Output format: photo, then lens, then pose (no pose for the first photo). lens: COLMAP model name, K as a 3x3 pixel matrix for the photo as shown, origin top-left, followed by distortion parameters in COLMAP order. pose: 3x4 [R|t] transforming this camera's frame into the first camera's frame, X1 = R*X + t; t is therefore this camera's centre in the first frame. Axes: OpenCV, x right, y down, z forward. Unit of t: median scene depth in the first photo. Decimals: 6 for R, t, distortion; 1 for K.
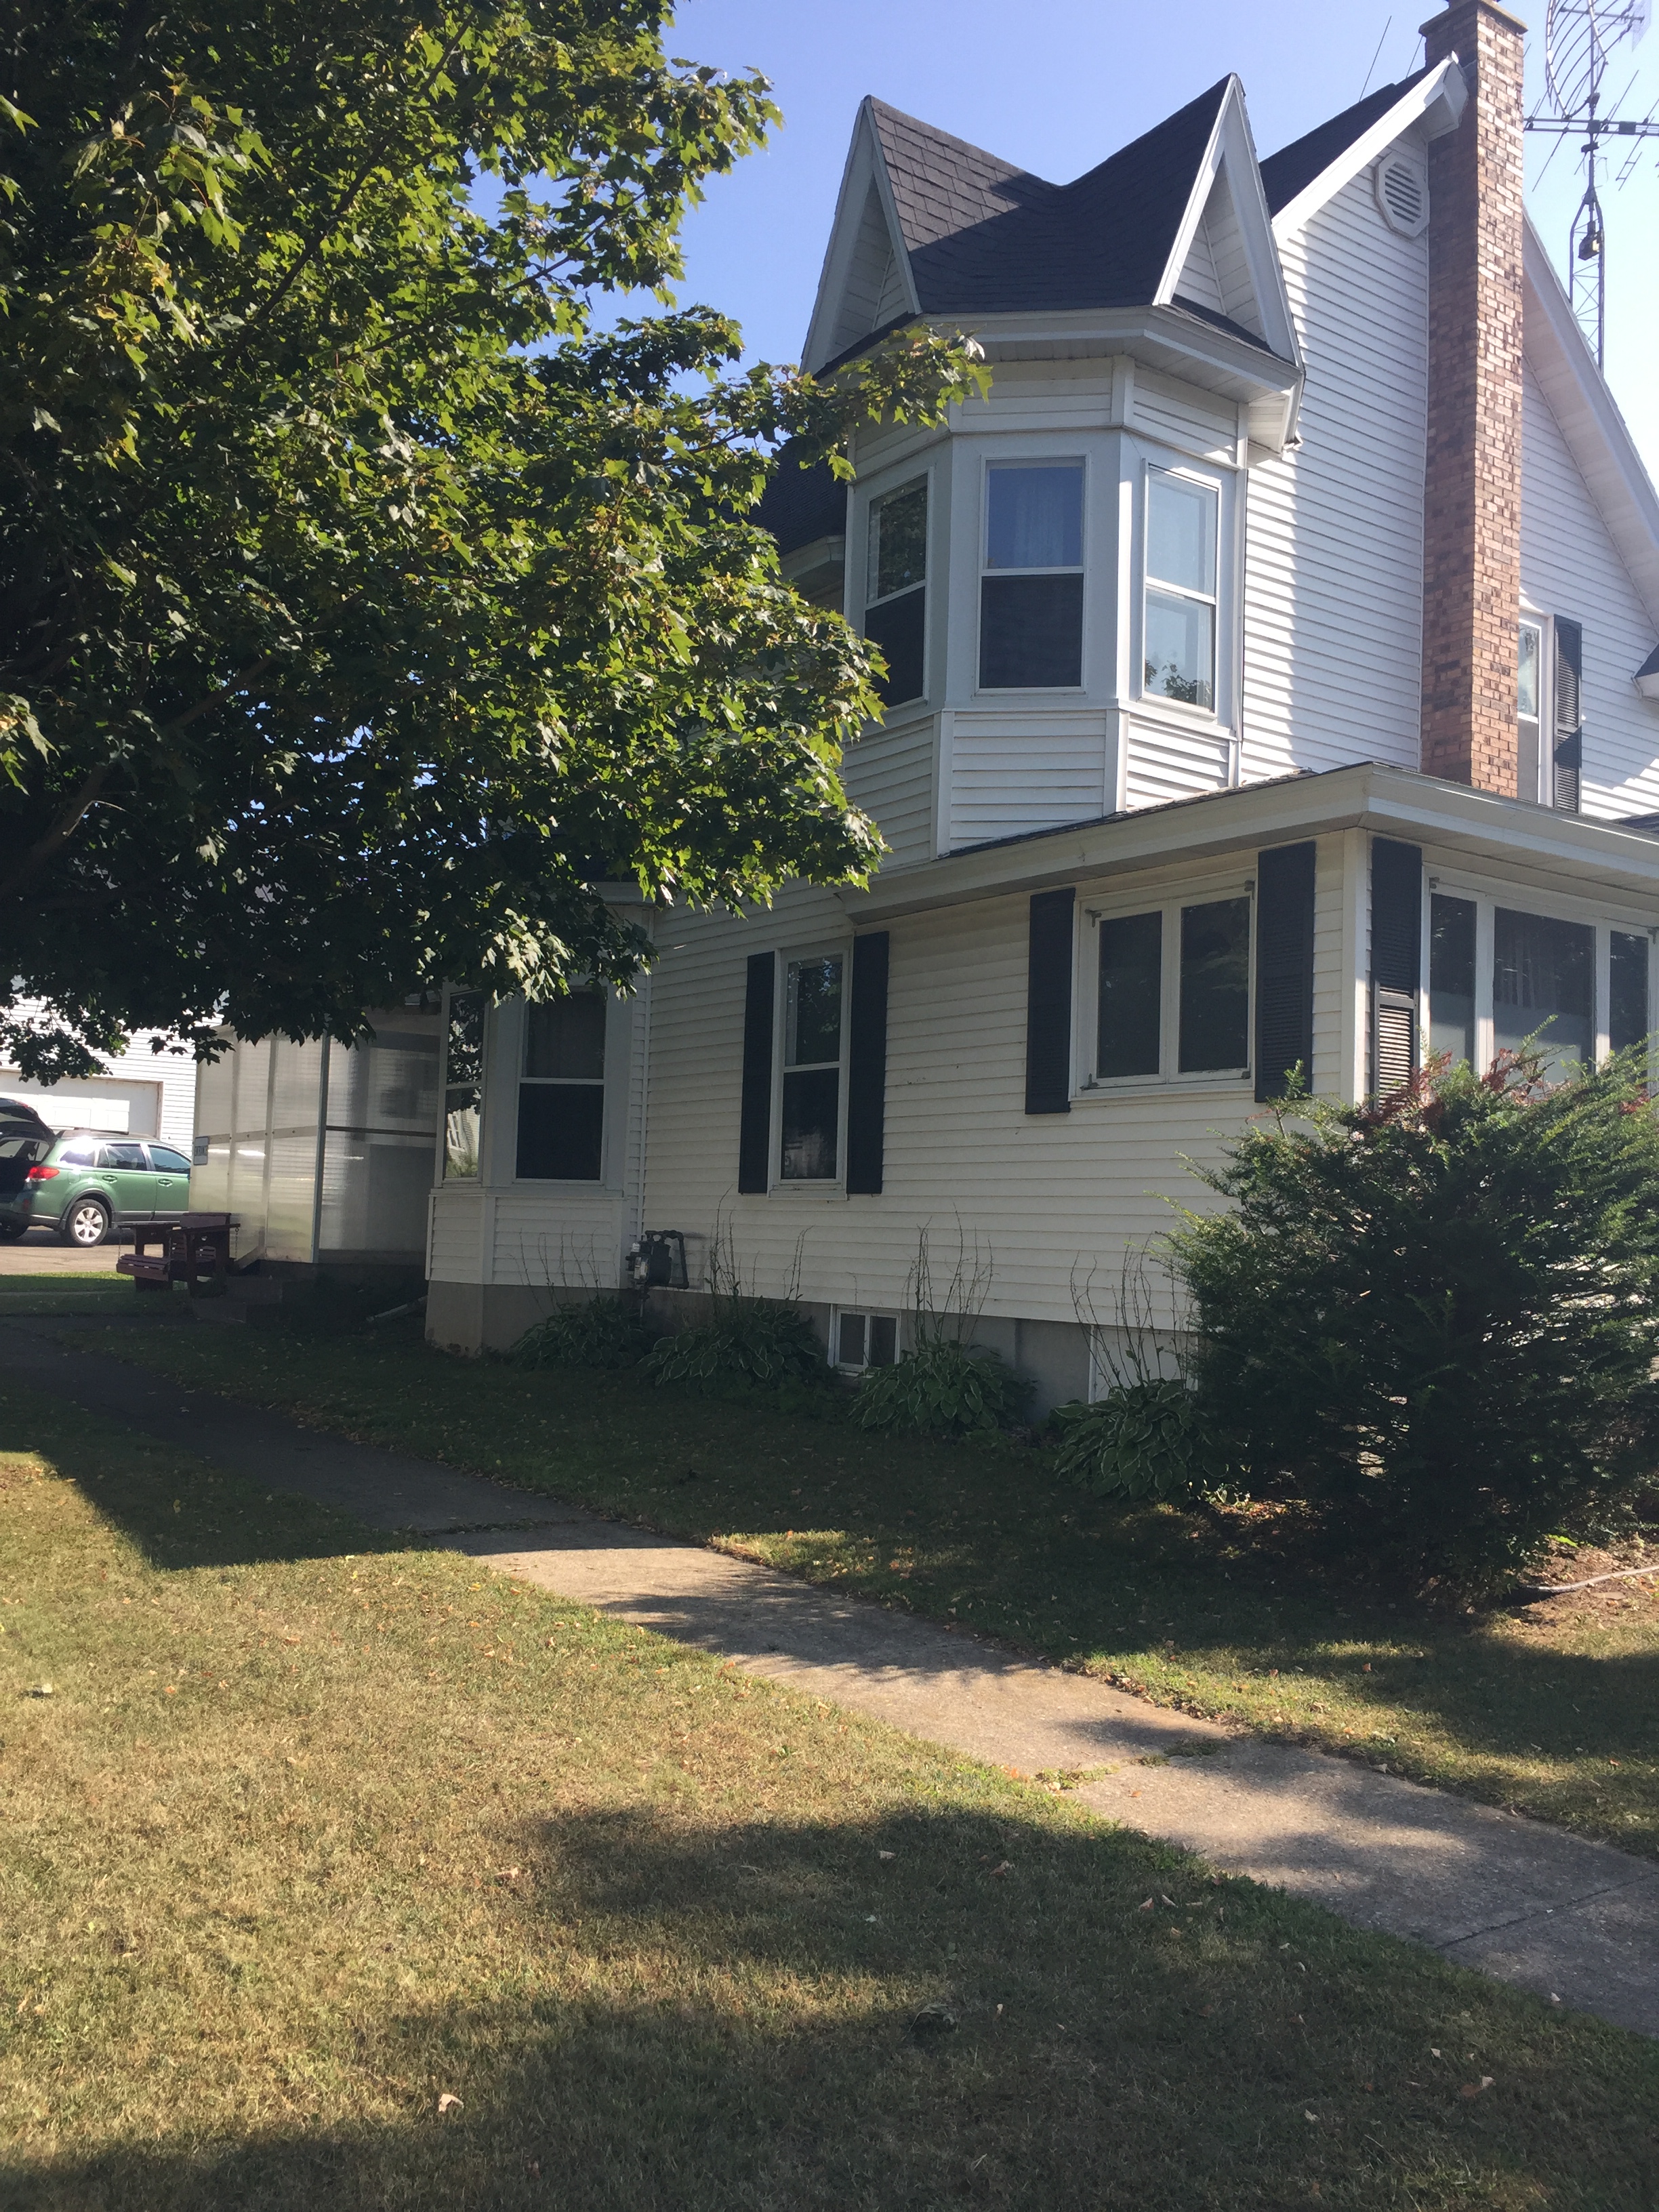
lens RADIAL K [[1921.1, 0, 829.5], [0, 1921.1, 1106.0], [0, 0, 1]] dist [0.065968, -0.125217]
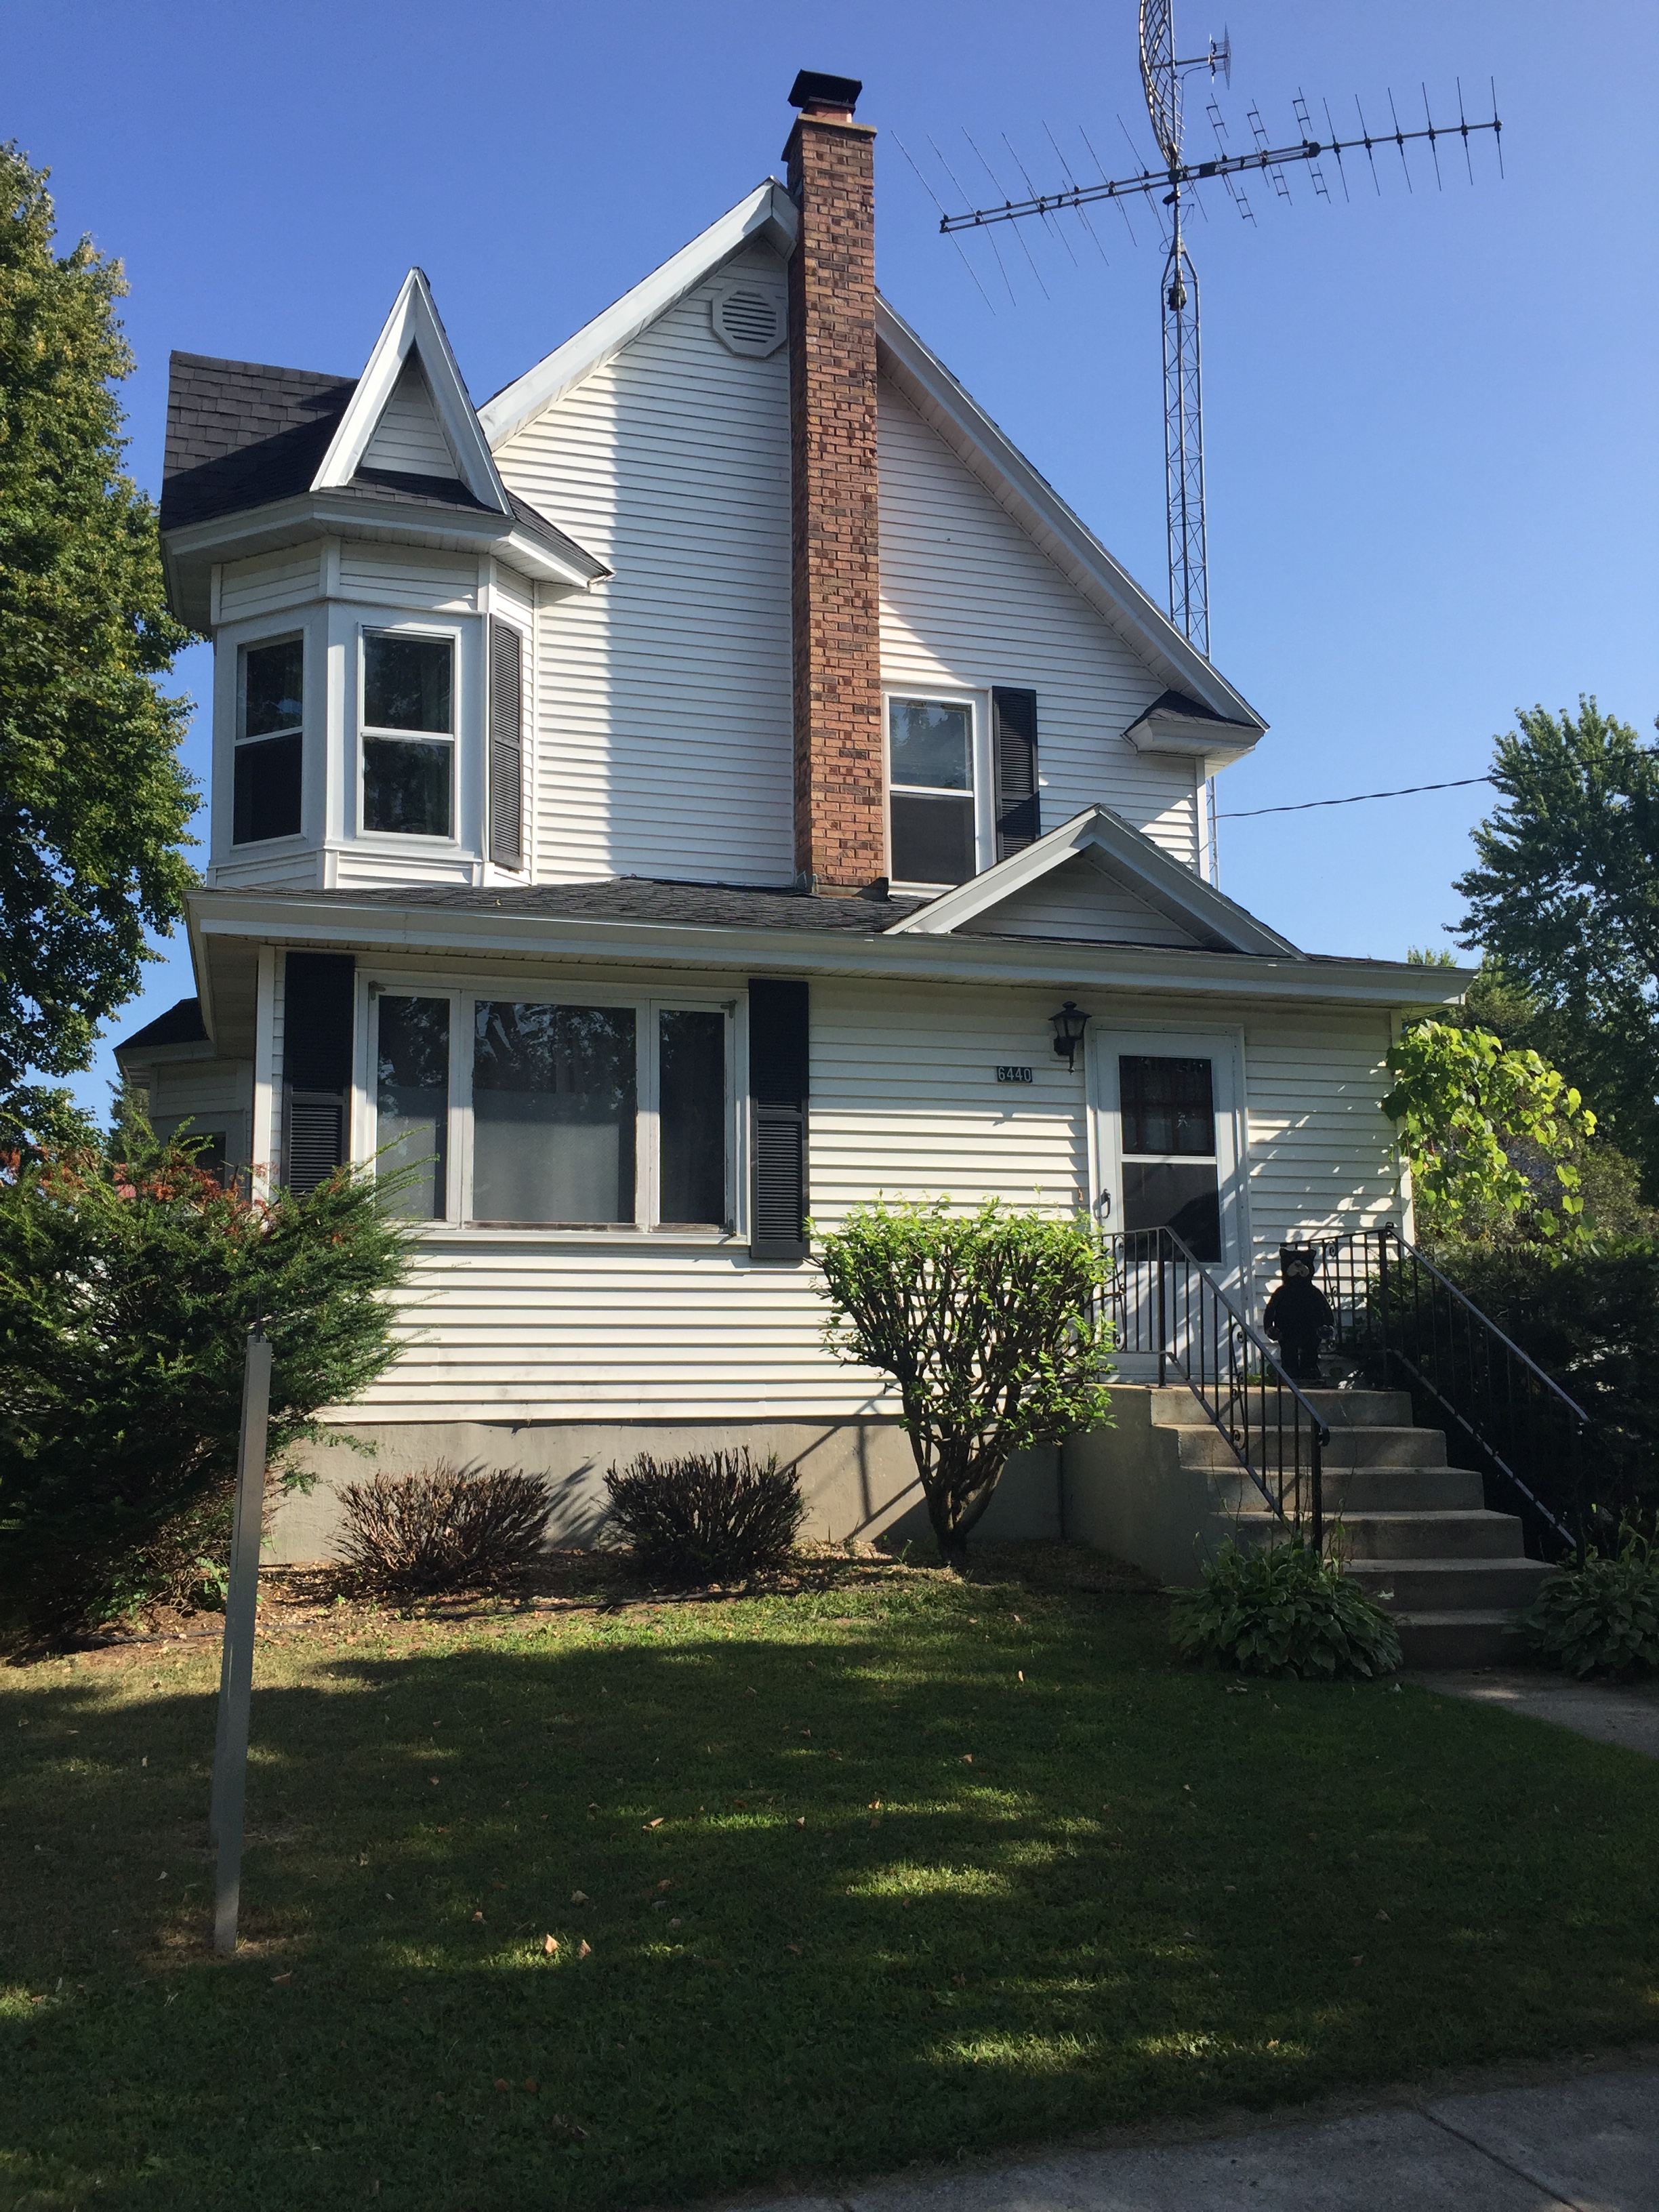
lens RADIAL K [[1921.1, 0, 829.5], [0, 1921.1, 1106.0], [0, 0, 1]] dist [0.065968, -0.125217]
pose [[0.946008, -0.082495, -0.313469, 0.658547], [0.061296, 0.995152, -0.076909, 0.036480], [0.318294, 0.053542, 0.946479, 0.050843]]
